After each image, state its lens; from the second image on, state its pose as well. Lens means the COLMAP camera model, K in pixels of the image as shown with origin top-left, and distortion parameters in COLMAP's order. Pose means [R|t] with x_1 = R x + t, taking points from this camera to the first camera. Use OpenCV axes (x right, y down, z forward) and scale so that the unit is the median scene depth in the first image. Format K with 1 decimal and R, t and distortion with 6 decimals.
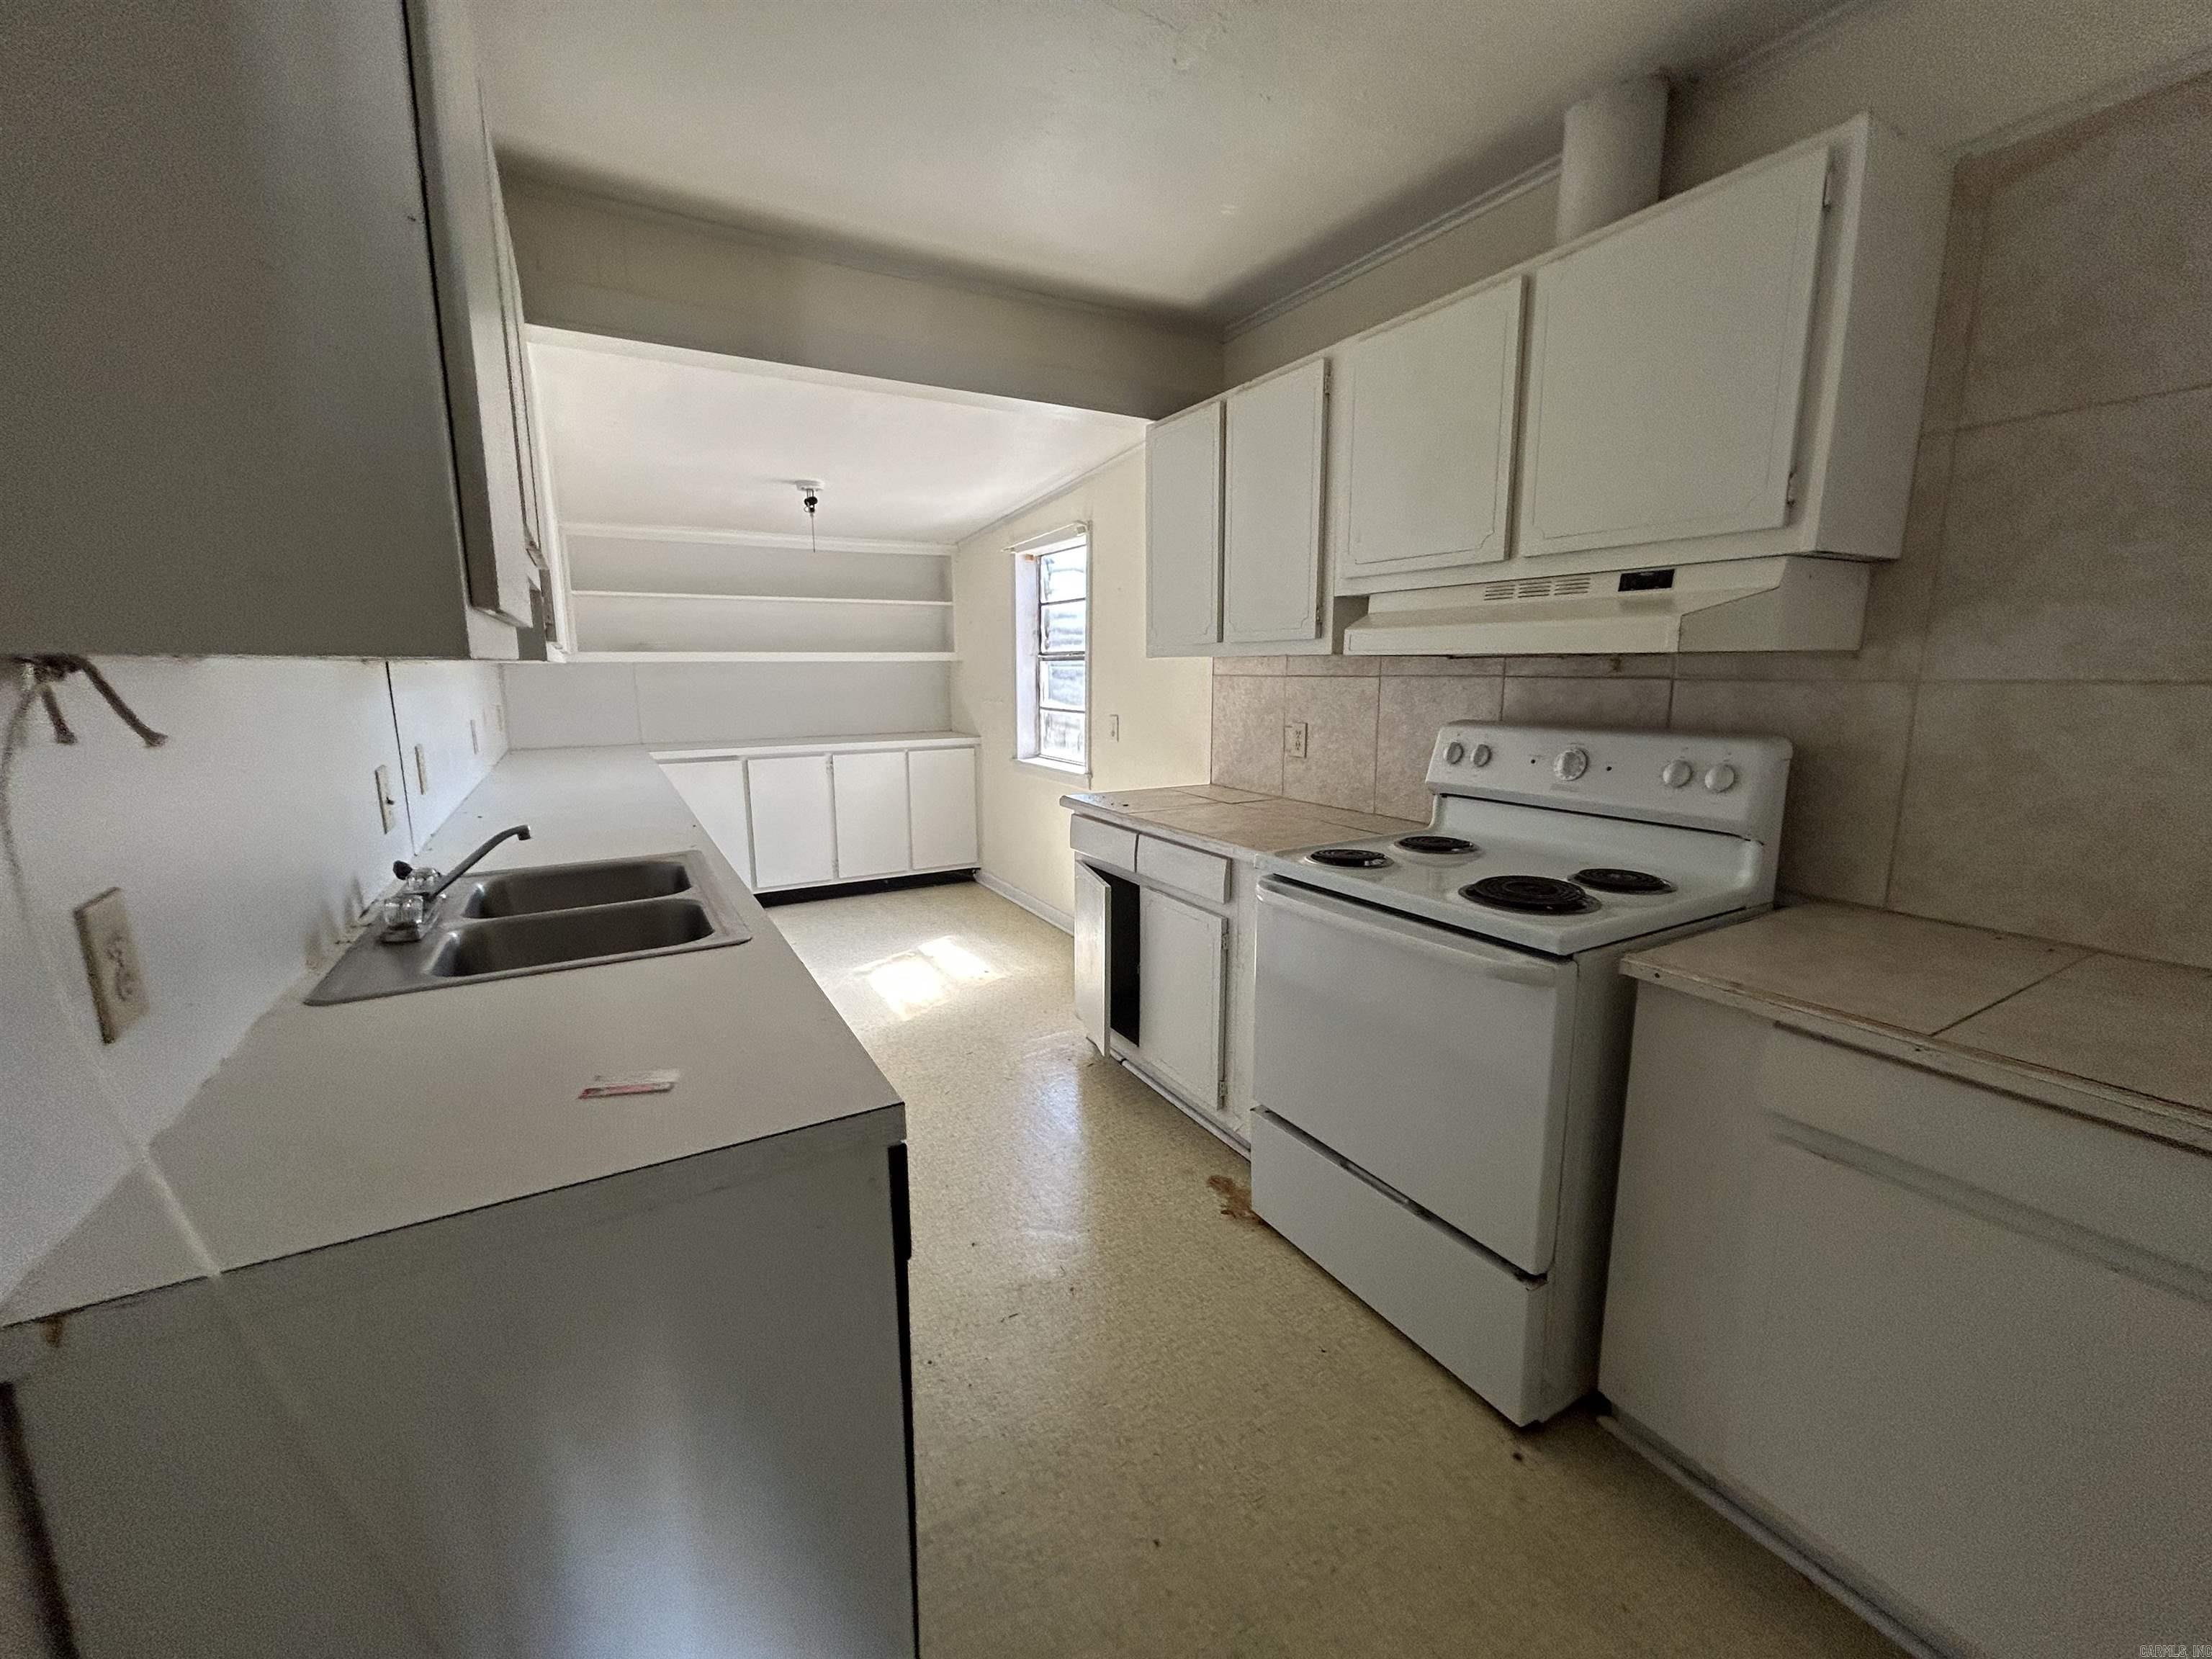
lens RADIAL K [[895.2, 0, 1104.5], [0, 895.2, 824.0], [0, 0, 1]] dist [-0.000710, 0.000778]
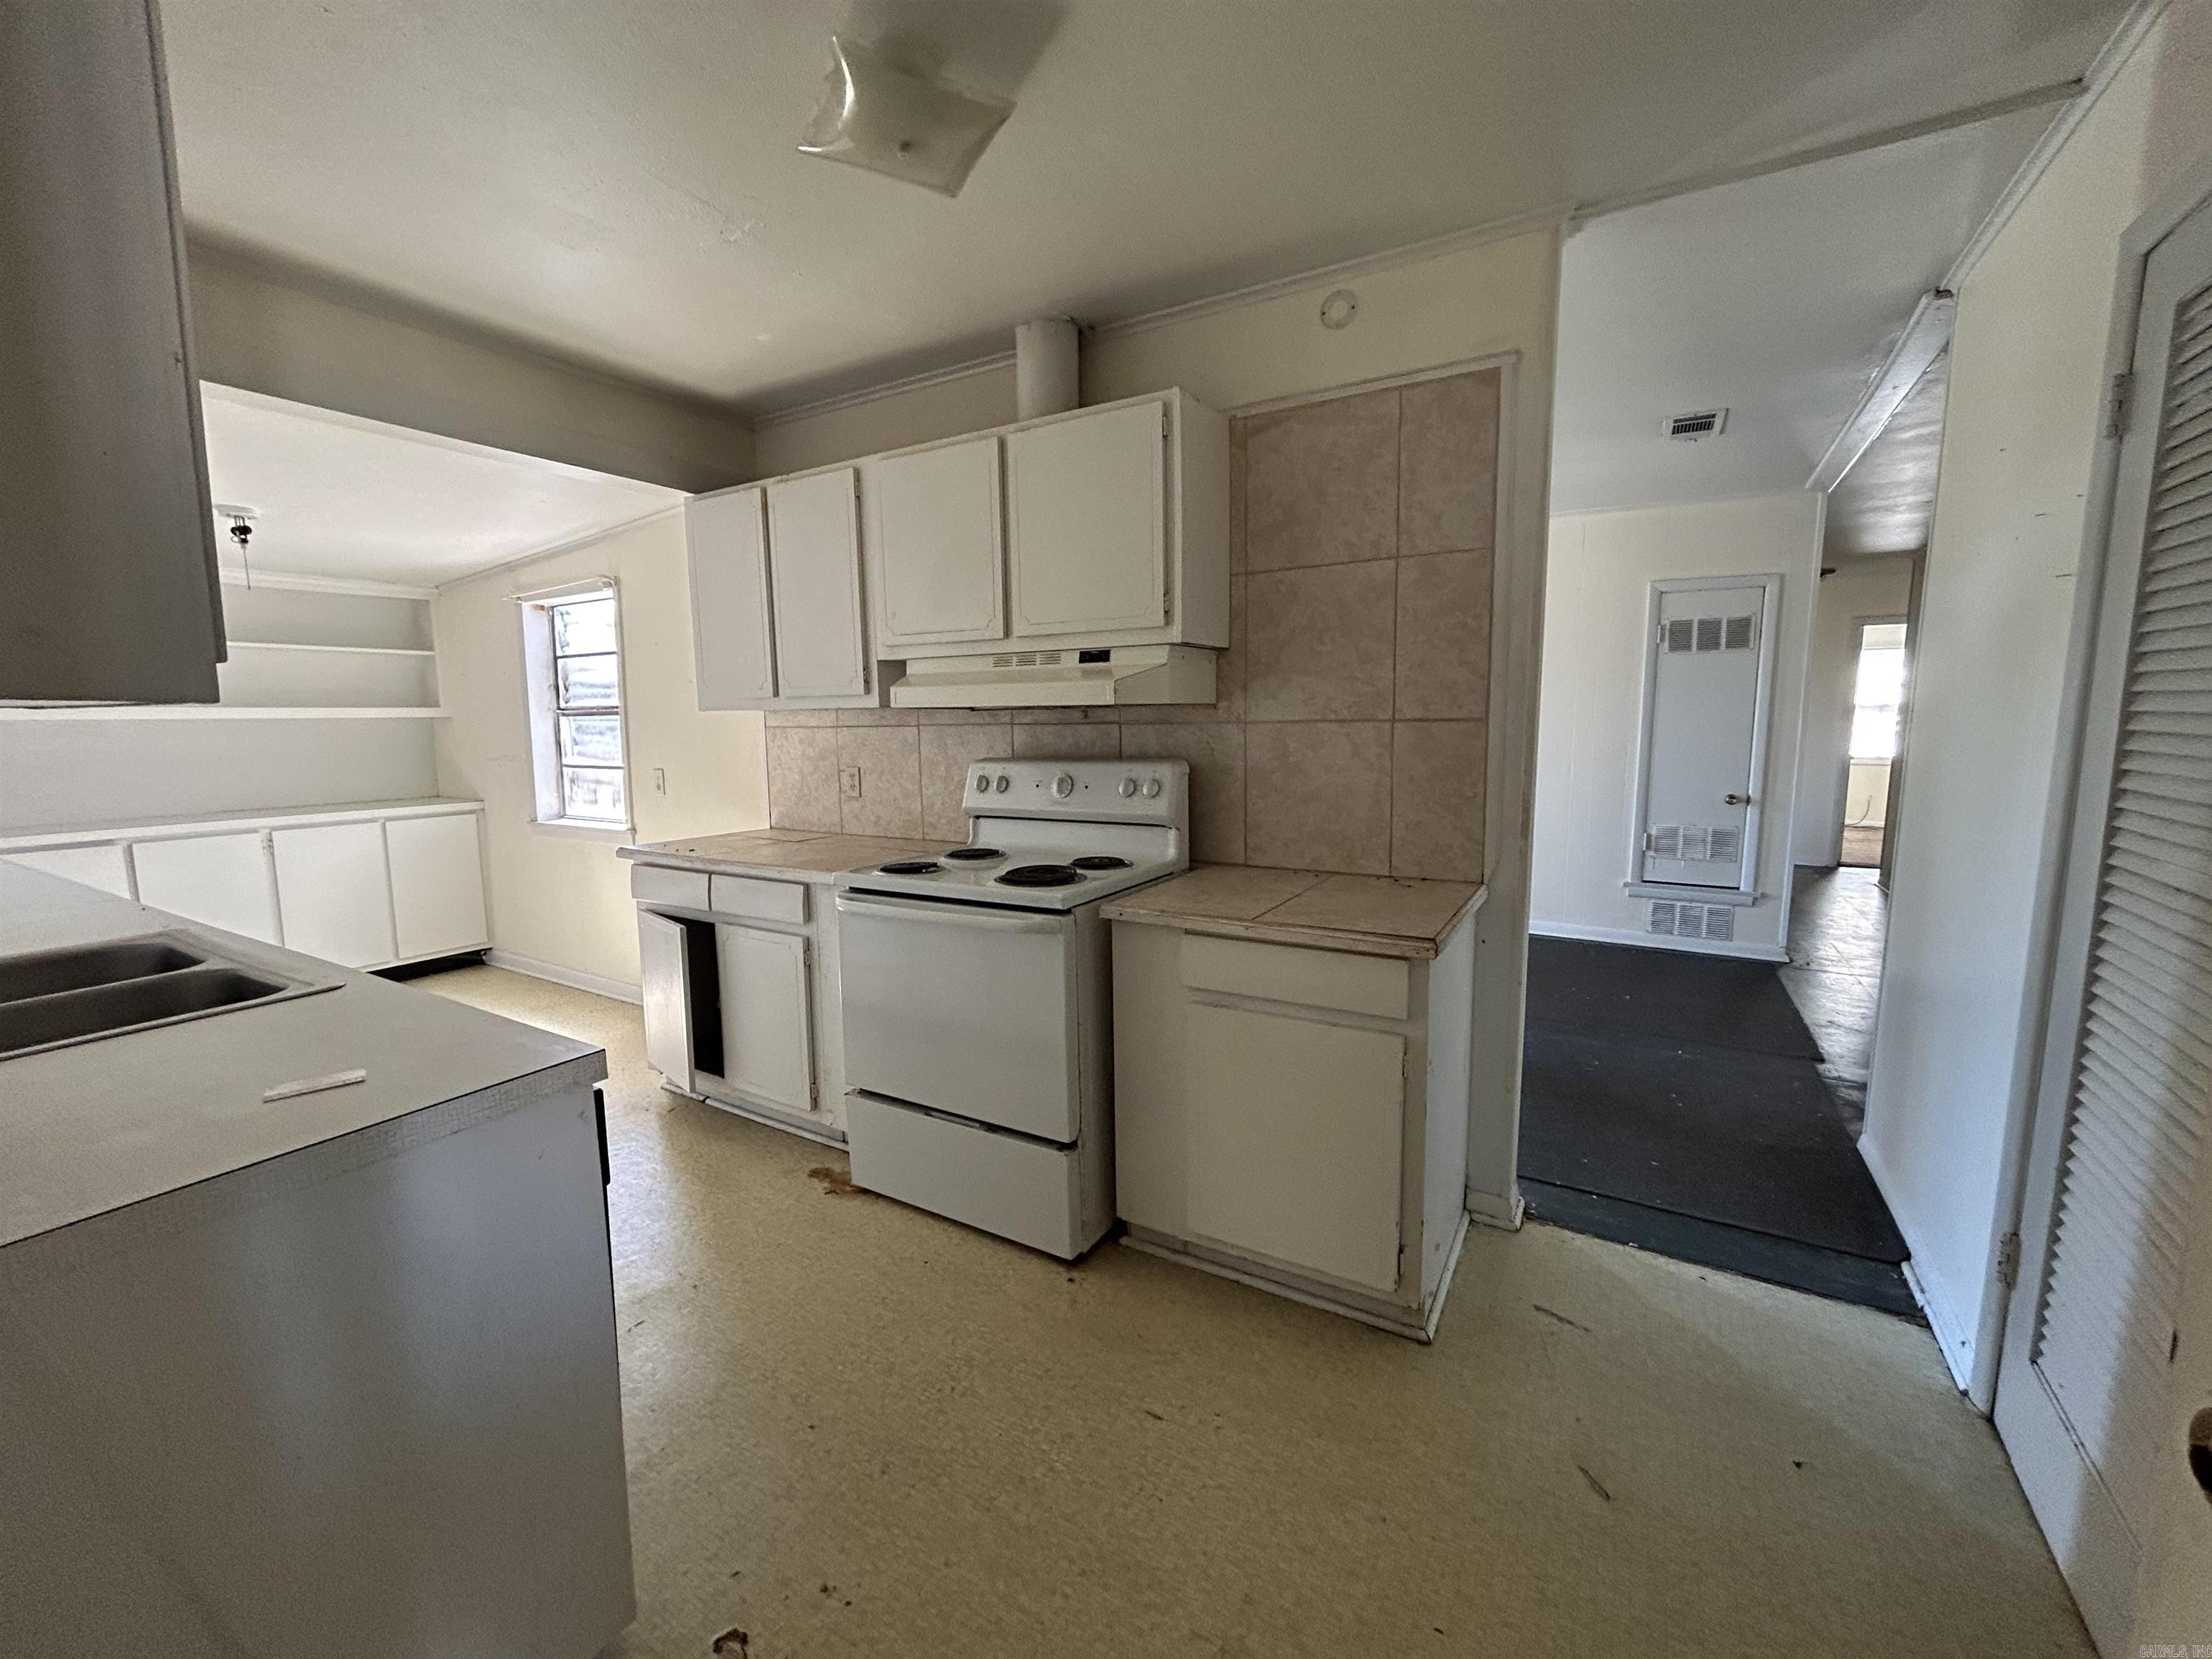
lens RADIAL K [[895.2, 0, 1105.6], [0, 895.2, 822.8], [0, 0, 1]] dist [-0.000710, 0.000778]
pose [[0.870745, -0.063813, 0.487577, -0.079709], [0.094344, 0.994803, -0.038288, 0.040996], [-0.482600, 0.079339, 0.872240, -0.190102]]
